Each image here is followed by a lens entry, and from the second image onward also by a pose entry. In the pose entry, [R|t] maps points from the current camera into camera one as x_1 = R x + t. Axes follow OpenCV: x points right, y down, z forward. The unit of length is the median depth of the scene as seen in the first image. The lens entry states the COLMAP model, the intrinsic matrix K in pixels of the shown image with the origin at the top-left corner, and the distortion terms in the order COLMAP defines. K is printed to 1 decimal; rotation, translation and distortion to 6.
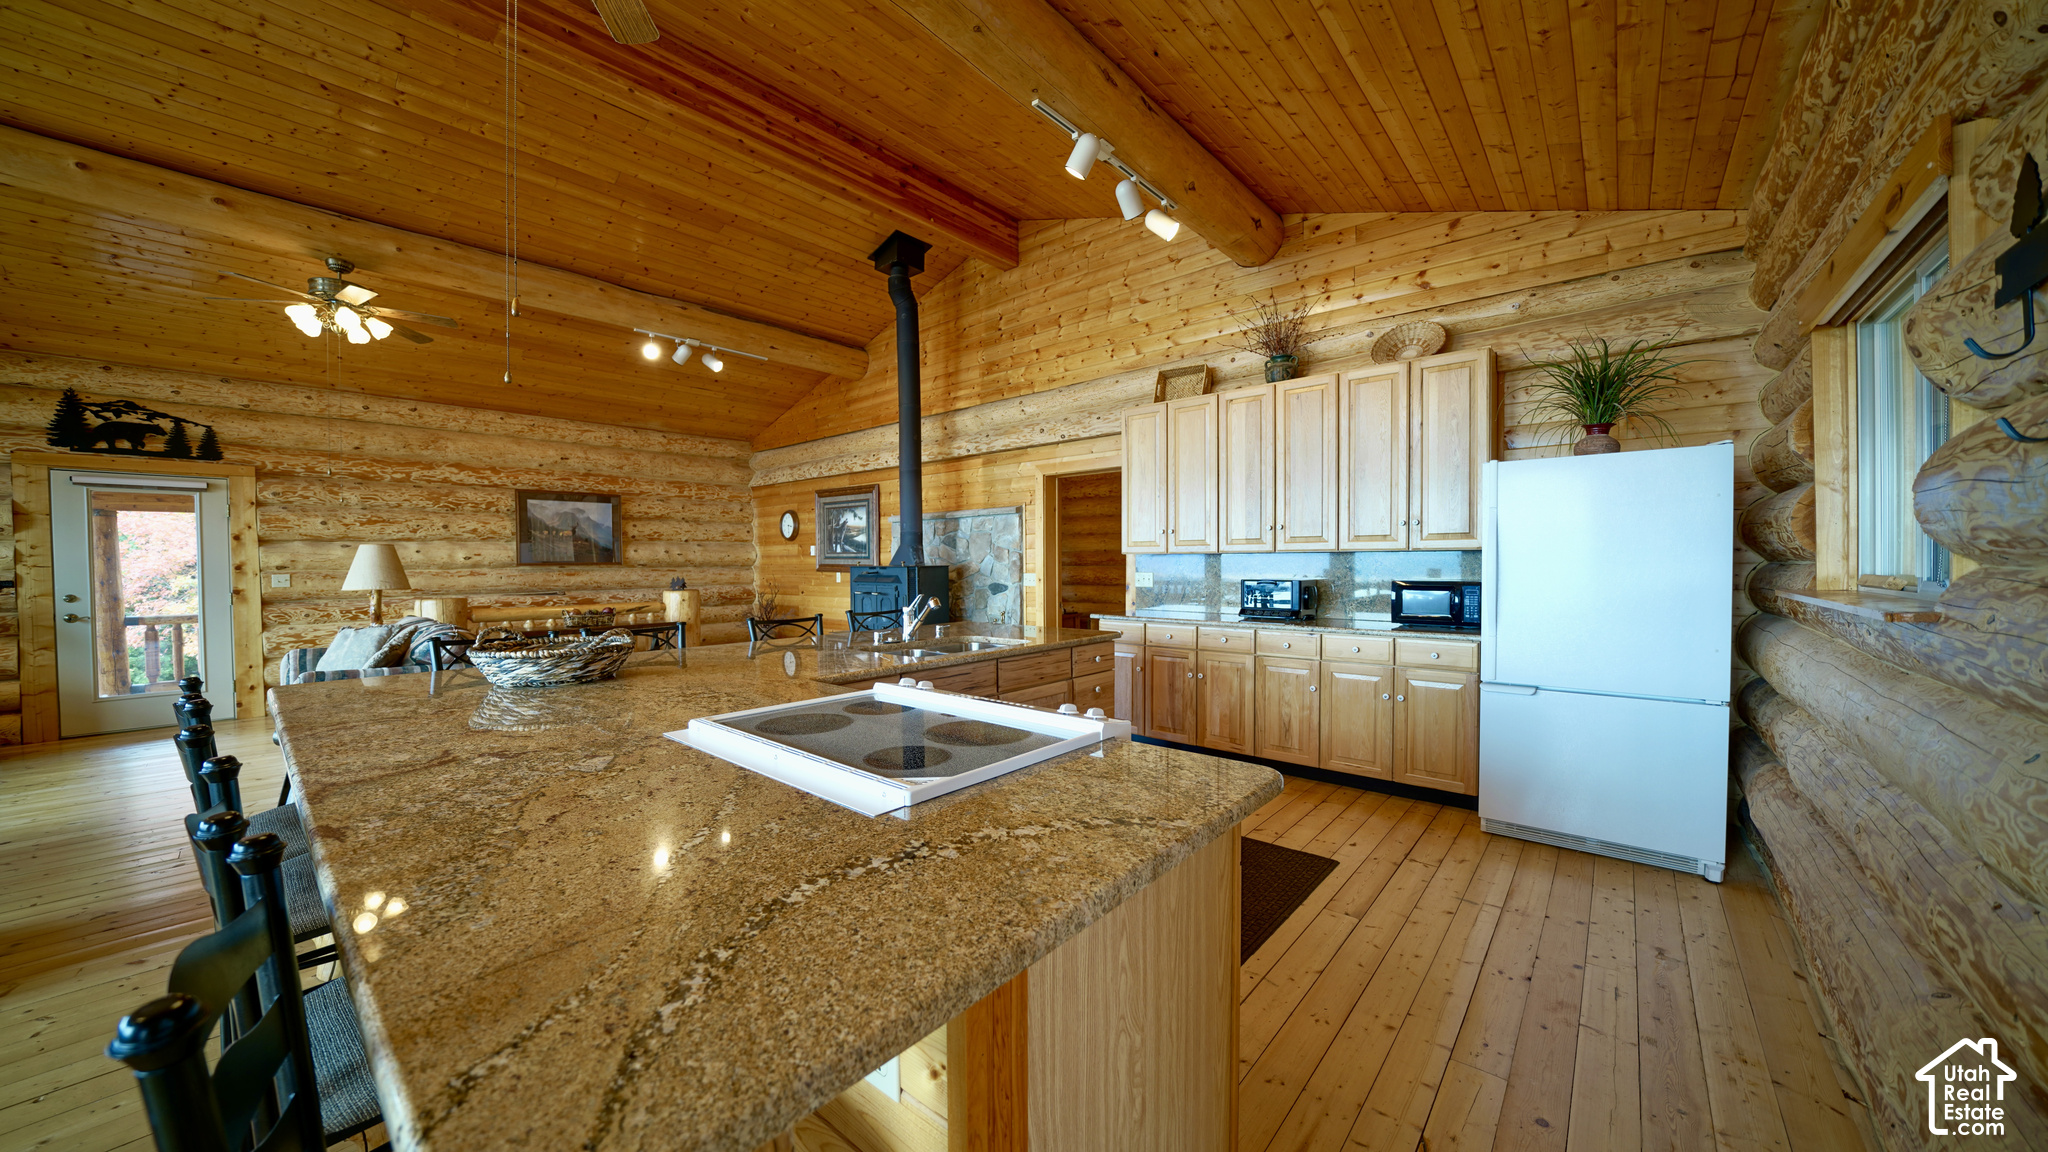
lens RADIAL K [[703.1, 0, 1014.7], [0, 703.1, 580.4], [0, 0, 1]] dist [-0.024032, 0.001374]
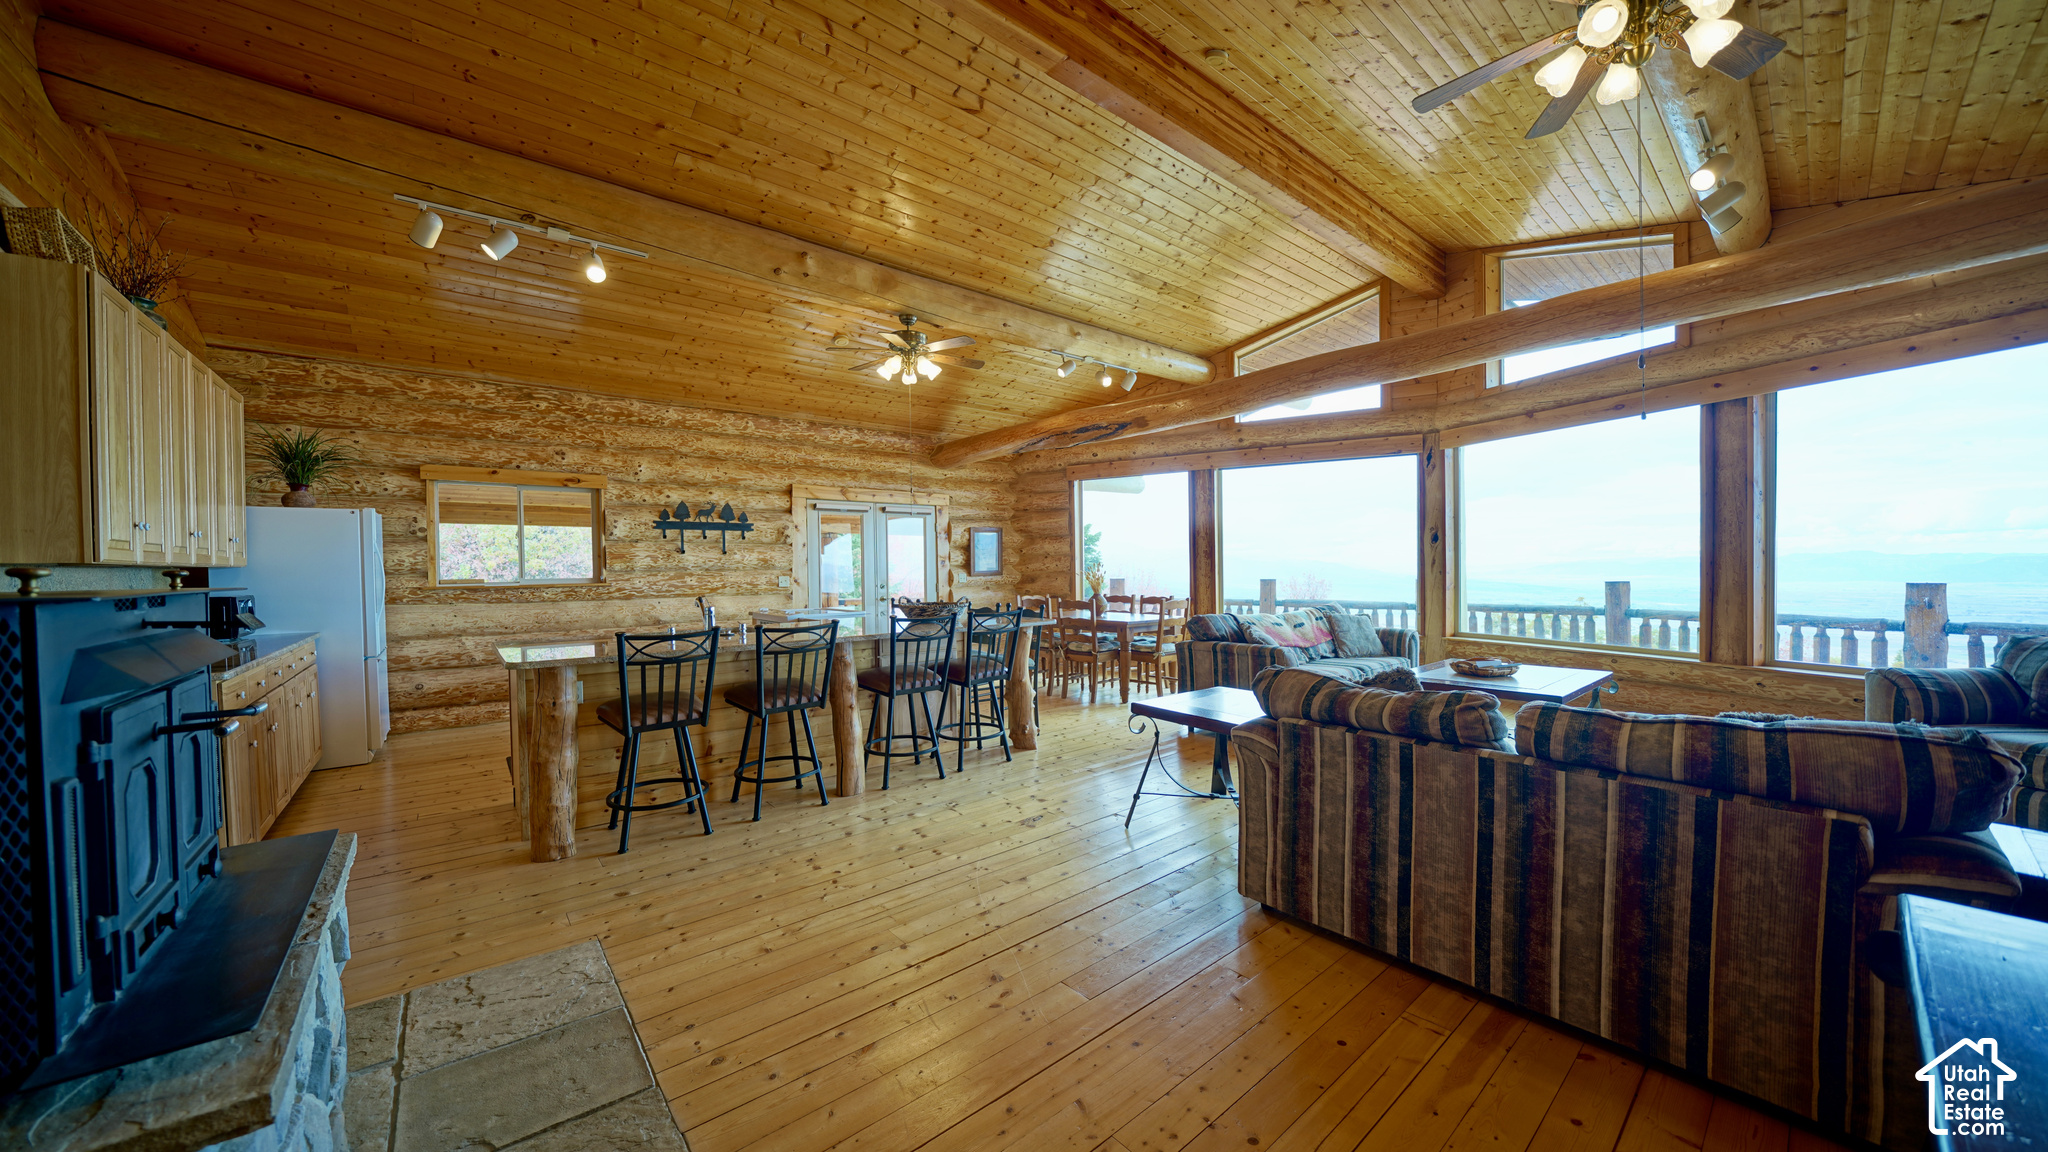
lens RADIAL K [[703.1, 0, 1018.3], [0, 703.1, 580.4], [0, 0, 1]] dist [-0.024032, 0.001374]
pose [[-0.987578, 0.015290, 0.156387, -0.498766], [0.022966, 0.998612, 0.047395, -0.030292], [-0.155445, 0.050397, -0.986558, 1.227551]]
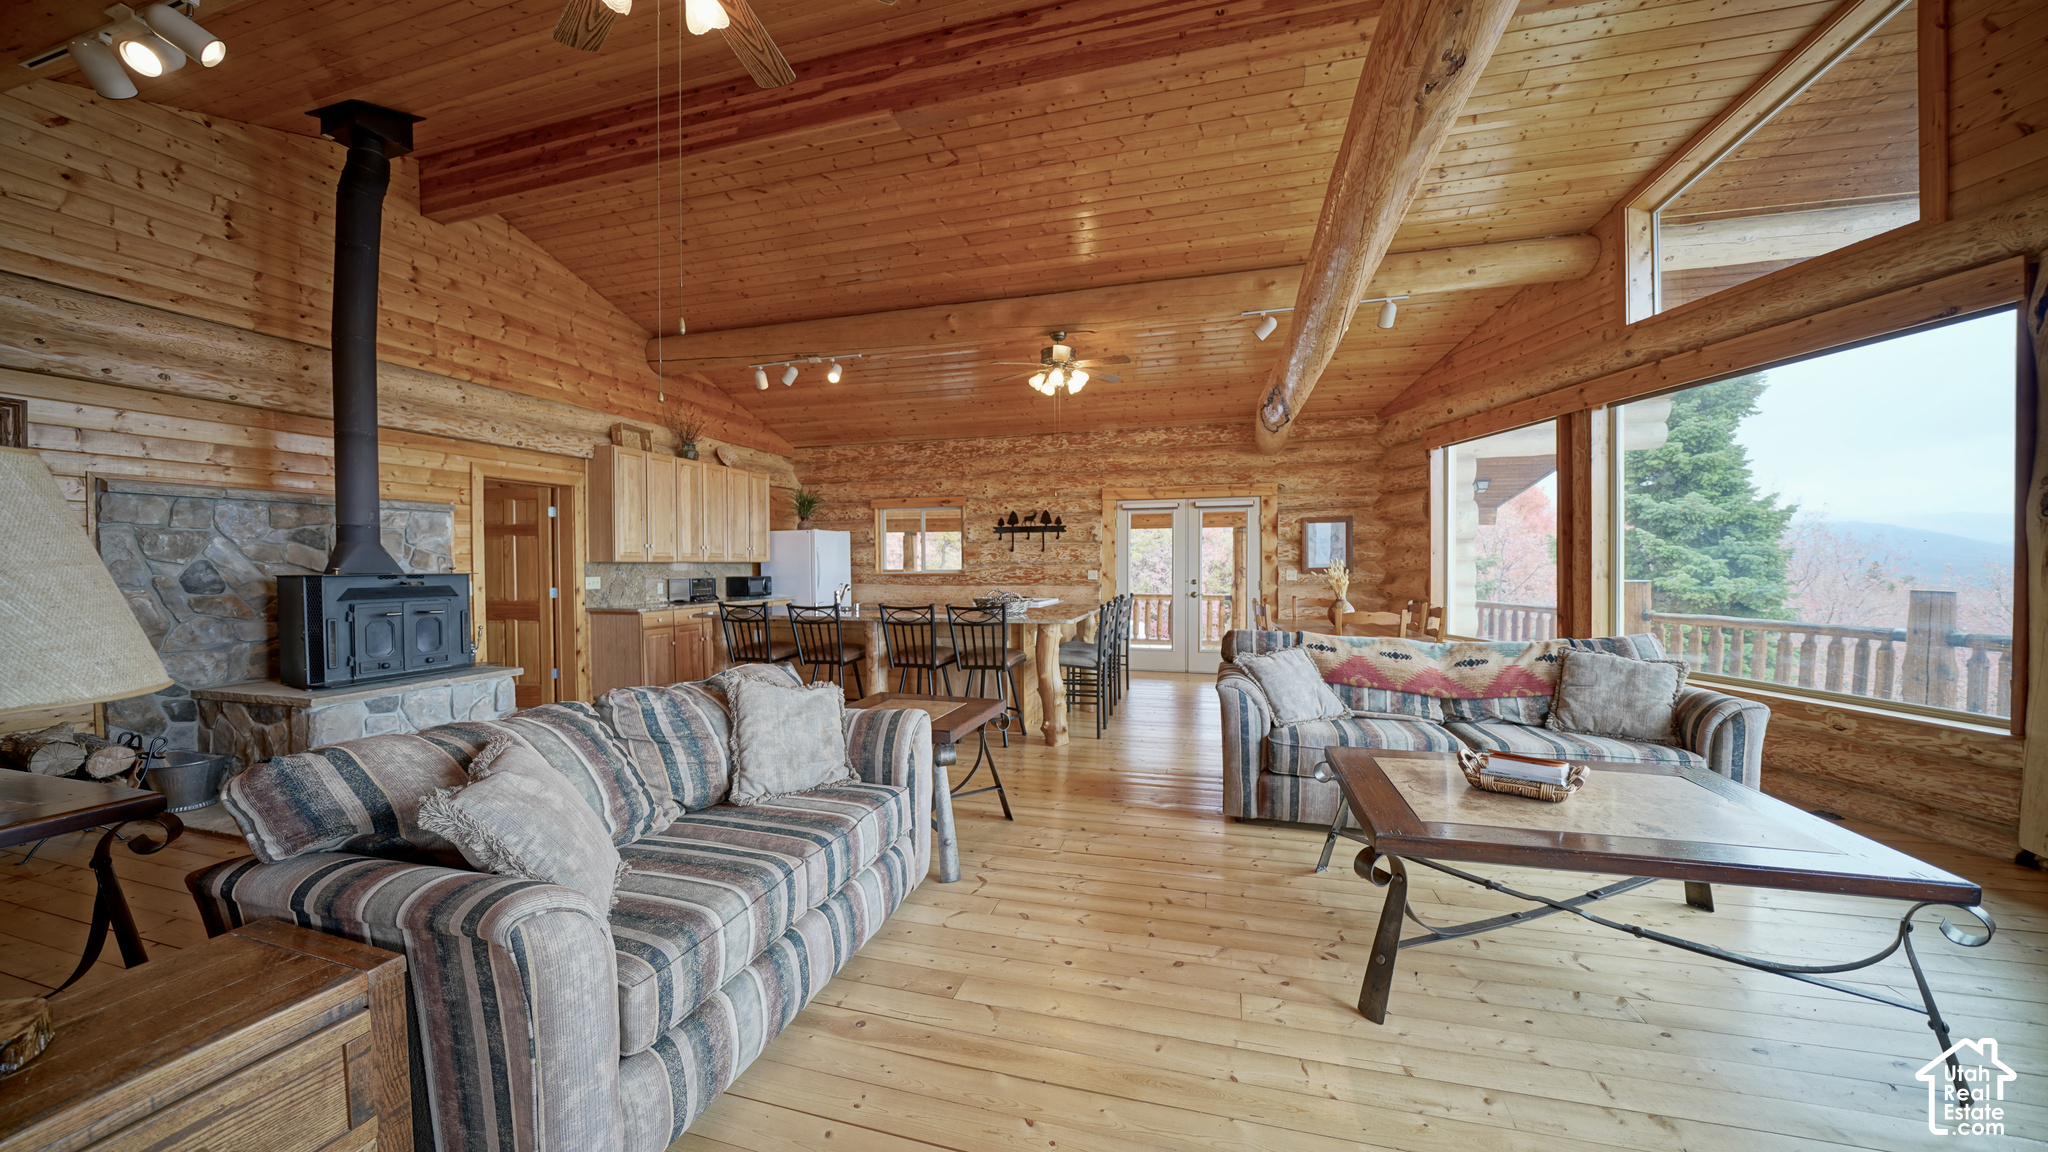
lens RADIAL K [[703.1, 0, 1018.1], [0, 703.1, 577.8], [0, 0, 1]] dist [-0.024032, 0.001374]
pose [[-0.424961, -0.007773, 0.905178, -1.138353], [0.035047, 0.999072, 0.025033, -0.013427], [-0.904533, 0.042362, -0.424294, 0.790097]]
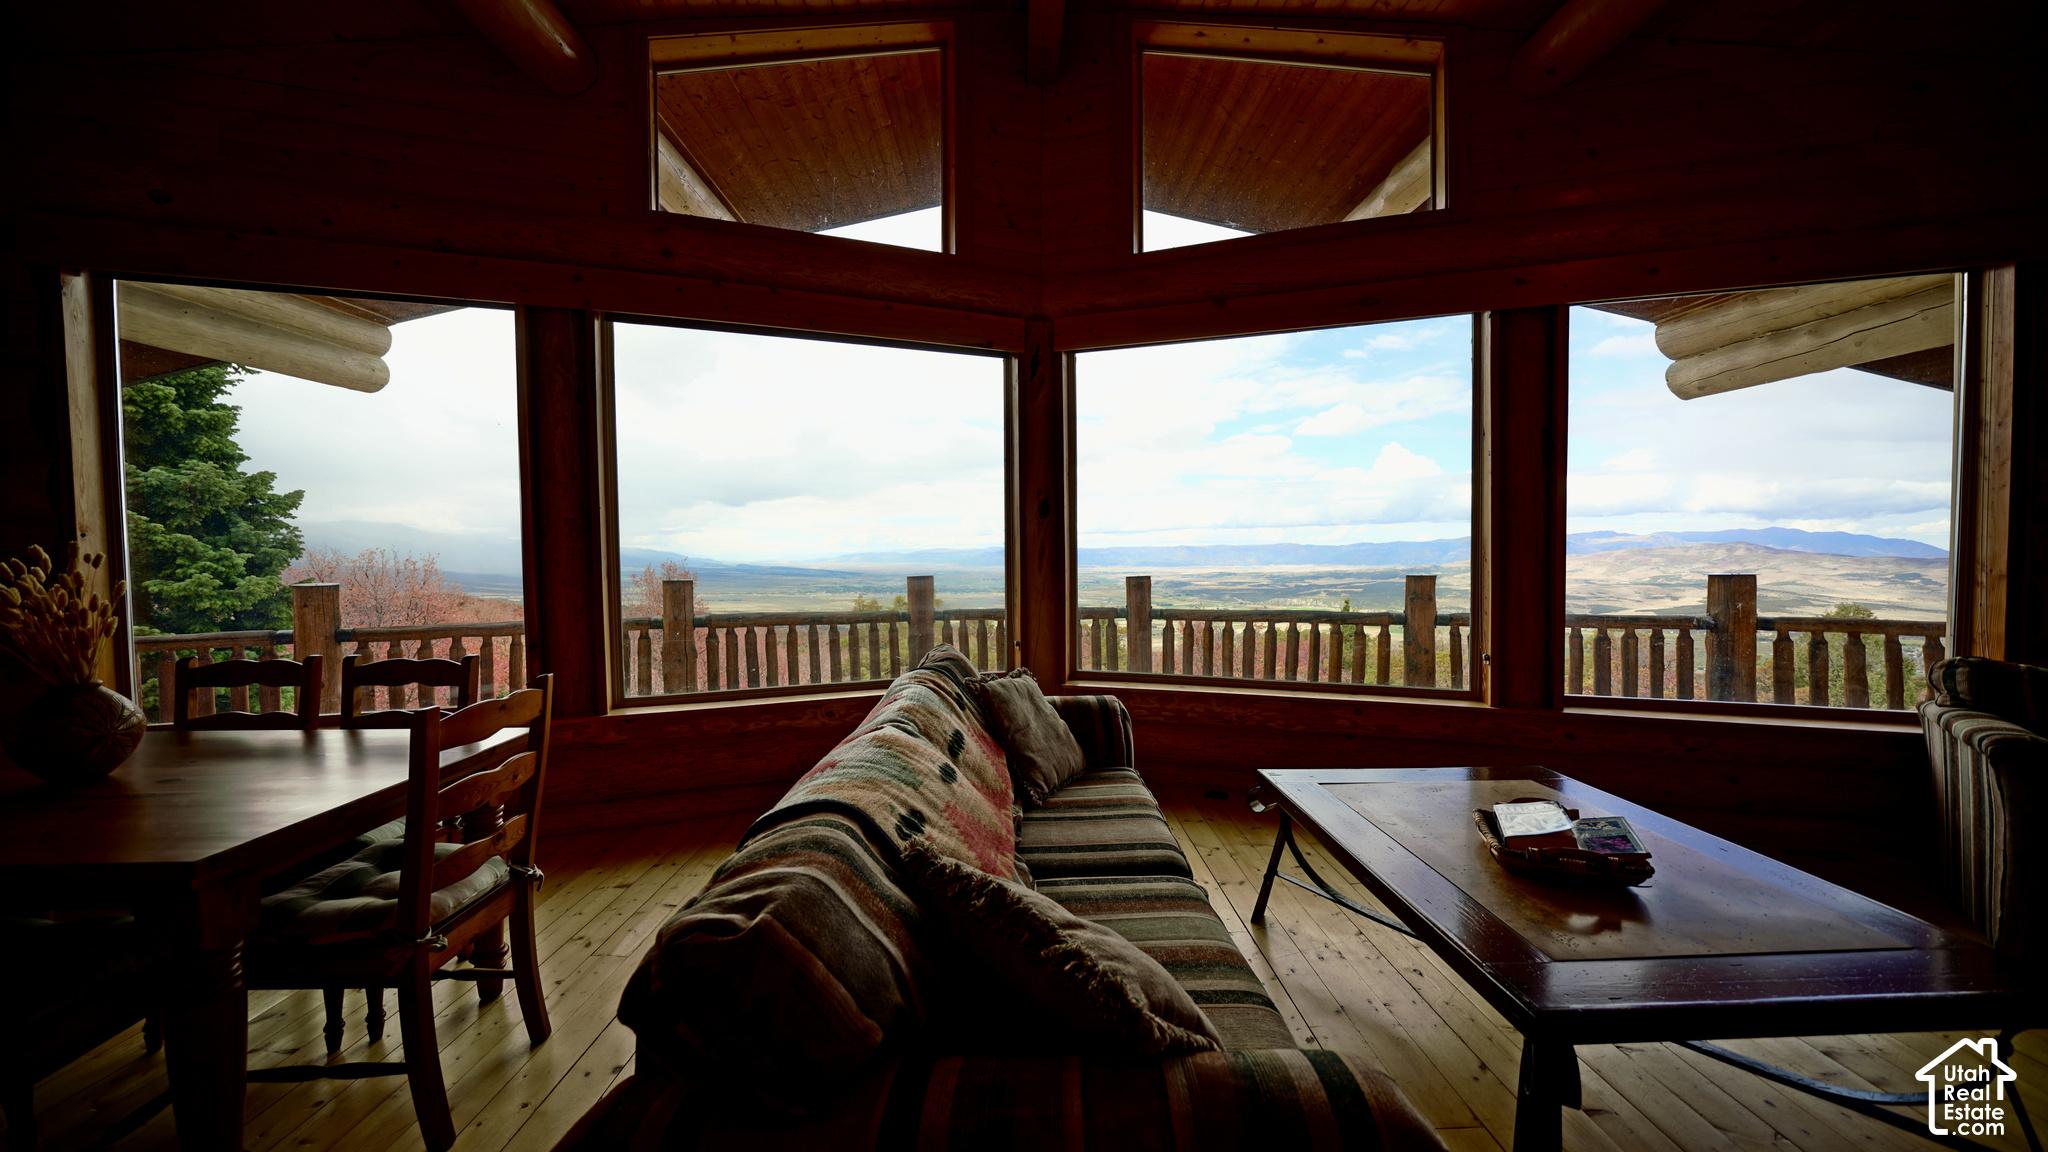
lens RADIAL K [[703.1, 0, 1018.8], [0, 703.1, 576.8], [0, 0, 1]] dist [-0.024032, 0.001374]
pose [[-0.743790, 0.034674, -0.667514, -0.542820], [-0.009829, 0.997978, 0.062792, -0.005341], [0.668342, 0.053265, -0.741945, 0.415990]]
